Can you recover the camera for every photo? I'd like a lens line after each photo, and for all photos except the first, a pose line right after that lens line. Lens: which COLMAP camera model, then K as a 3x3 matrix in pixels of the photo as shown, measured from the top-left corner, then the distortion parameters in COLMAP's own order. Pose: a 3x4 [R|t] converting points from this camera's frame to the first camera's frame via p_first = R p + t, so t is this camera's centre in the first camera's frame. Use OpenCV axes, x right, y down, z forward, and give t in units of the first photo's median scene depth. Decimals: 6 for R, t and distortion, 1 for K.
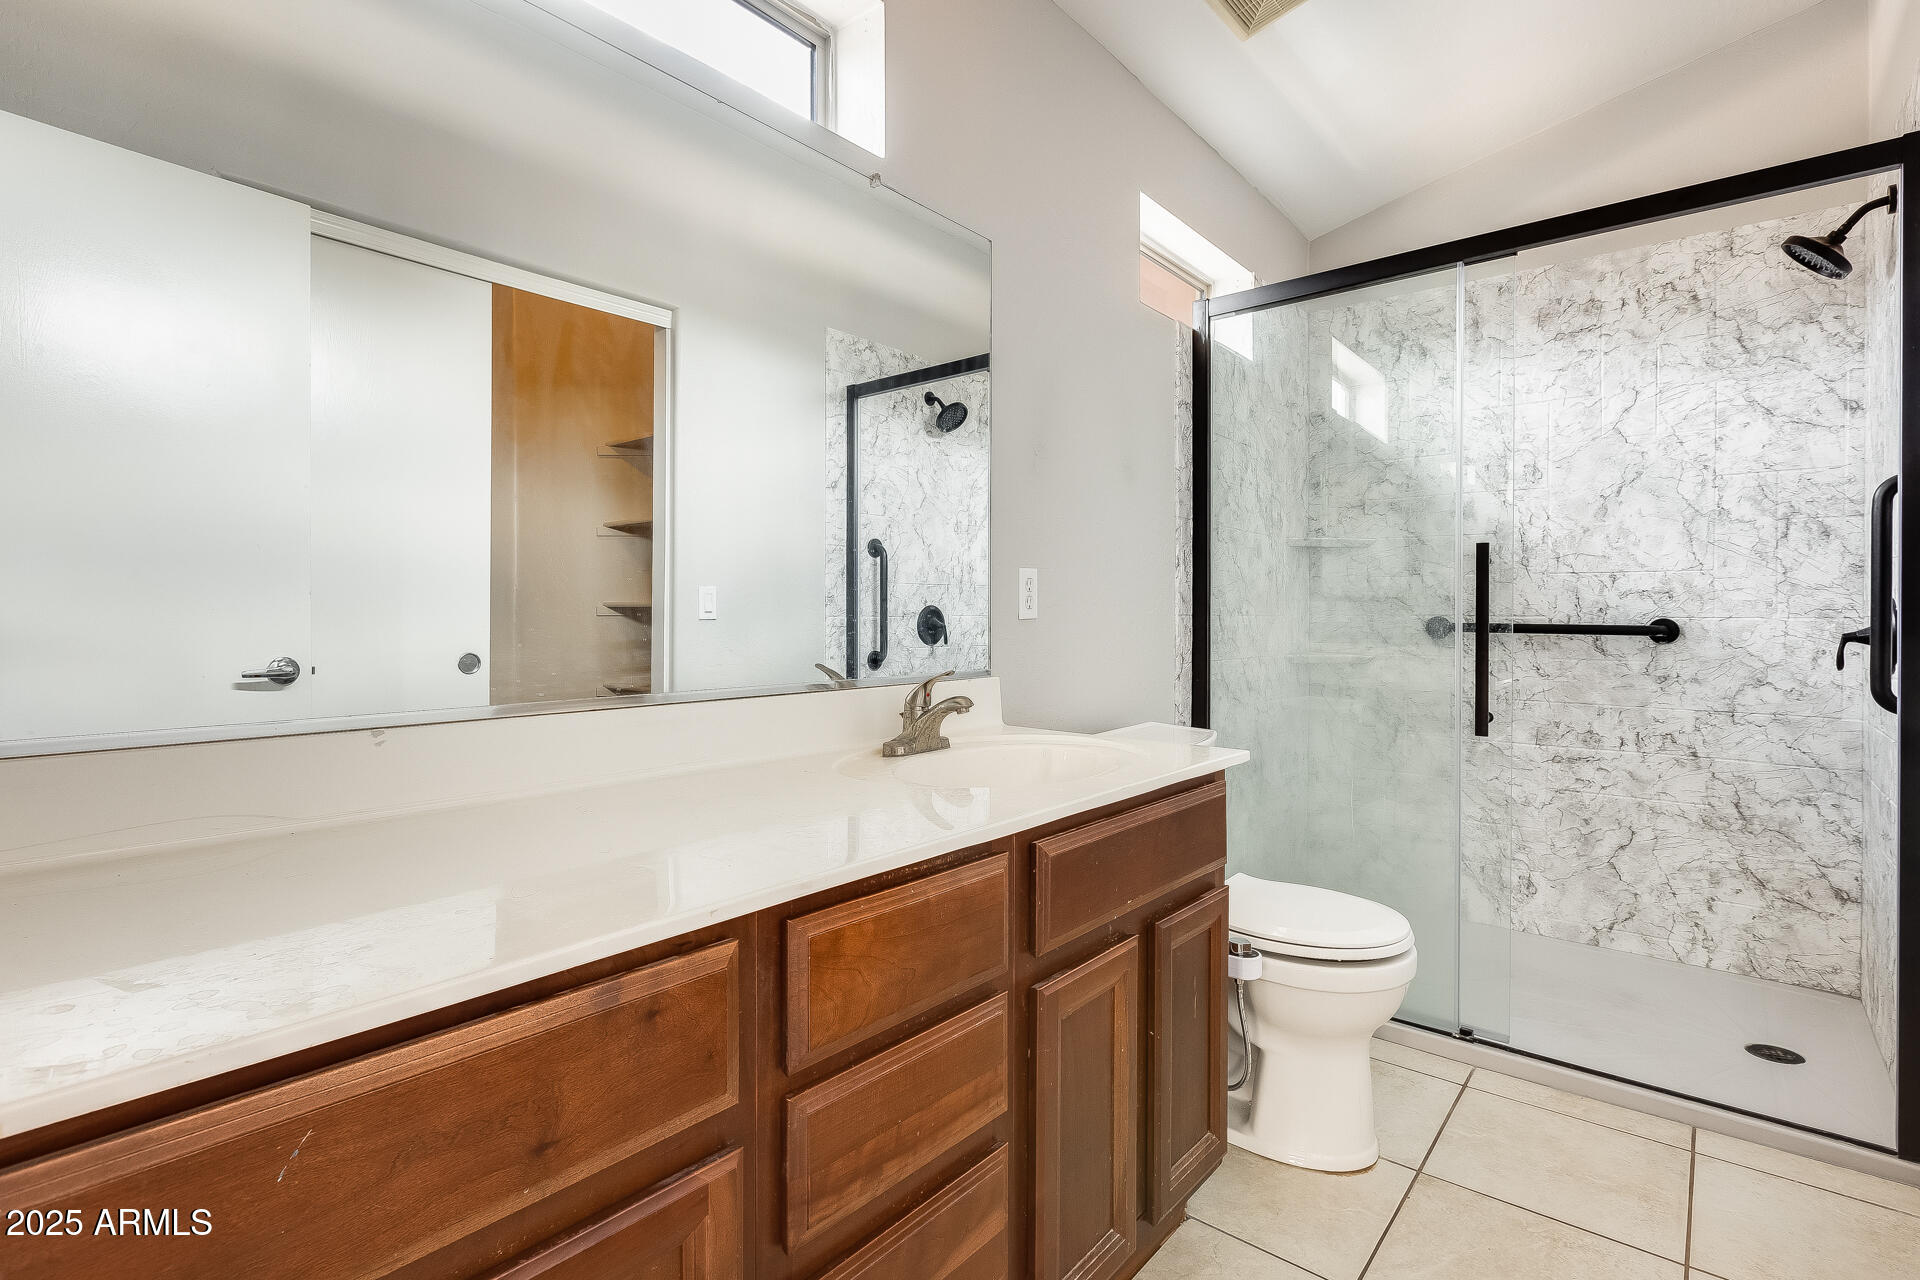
lens RADIAL K [[904.8, 0, 952.5], [0, 904.8, 615.1], [0, 0, 1]] dist [-0.004784, -0.000648]
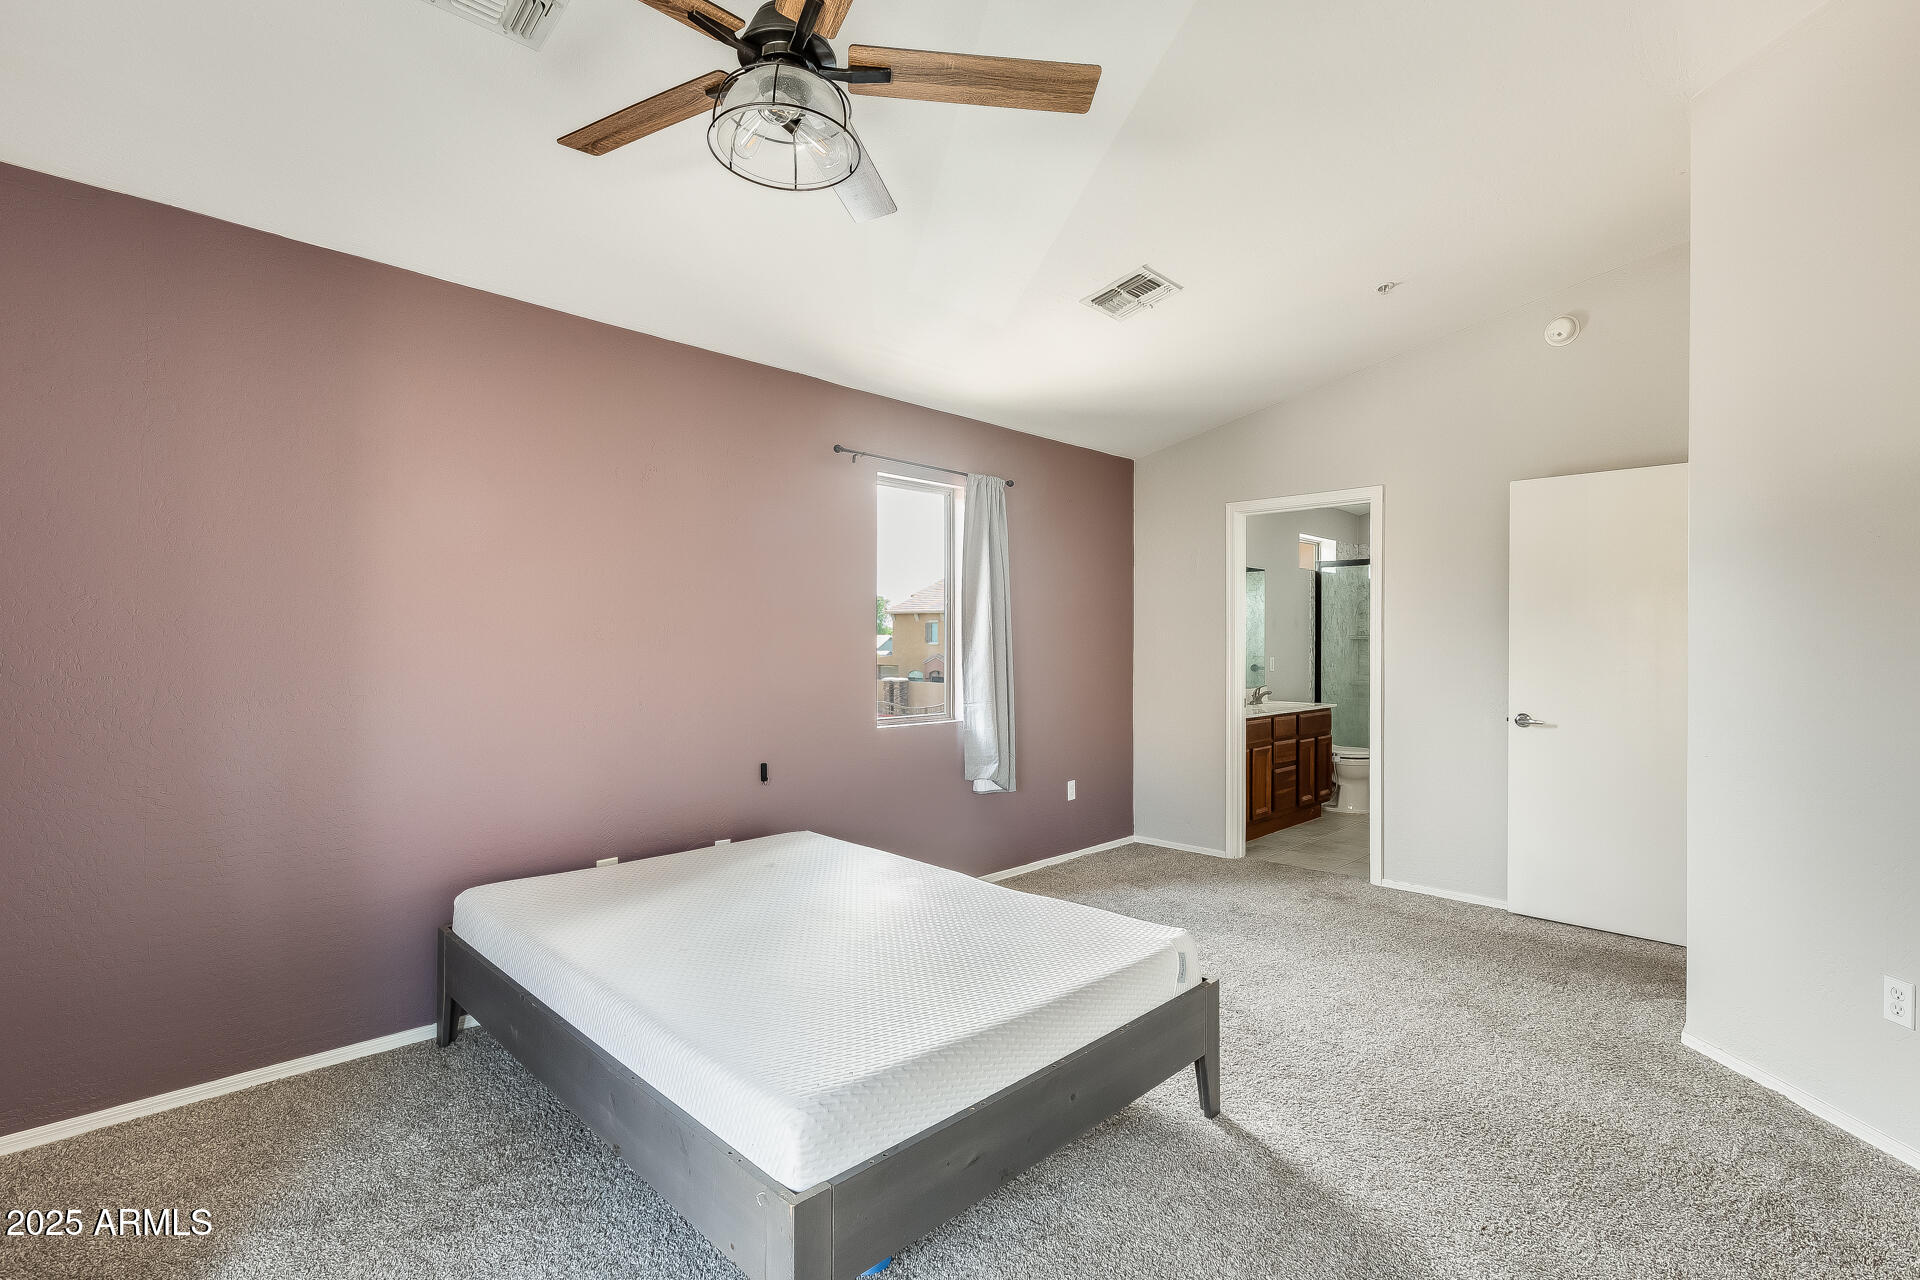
lens RADIAL K [[904.8, 0, 952.5], [0, 904.8, 615.1], [0, 0, 1]] dist [-0.004784, -0.000648]
pose [[0.997380, 0.003775, -0.072248, -0.702778], [-0.005789, 0.999600, -0.027677, -0.084664], [0.072115, 0.028023, 0.997003, -2.030992]]
